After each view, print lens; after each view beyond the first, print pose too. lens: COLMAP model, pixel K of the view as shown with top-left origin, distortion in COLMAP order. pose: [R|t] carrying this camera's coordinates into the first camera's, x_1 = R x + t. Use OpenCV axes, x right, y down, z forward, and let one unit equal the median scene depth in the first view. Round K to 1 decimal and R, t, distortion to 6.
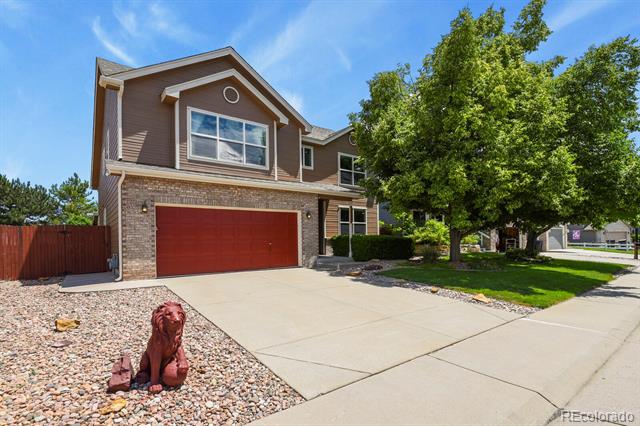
lens RADIAL K [[307.0, 0, 323.2], [0, 307.0, 235.9], [0, 0, 1]] dist [-0.004400, -0.000069]
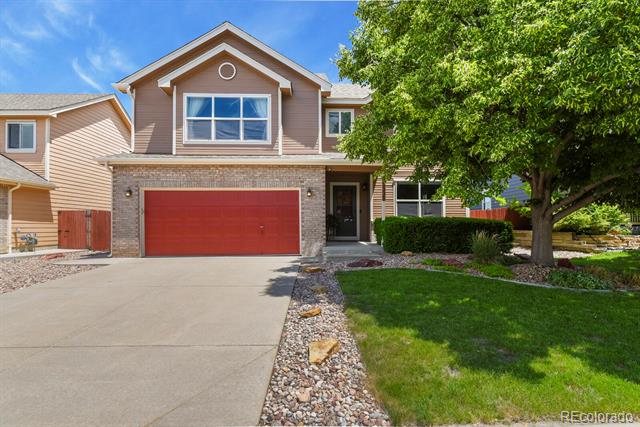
lens RADIAL K [[307.0, 0, 319.2], [0, 307.0, 216.9], [0, 0, 1]] dist [-0.004400, -0.000069]
pose [[0.816884, -0.004072, -0.576788, 0.490497], [-0.000087, 0.999974, -0.007182, 0.003036], [0.576803, 0.005917, 0.816862, 0.390330]]
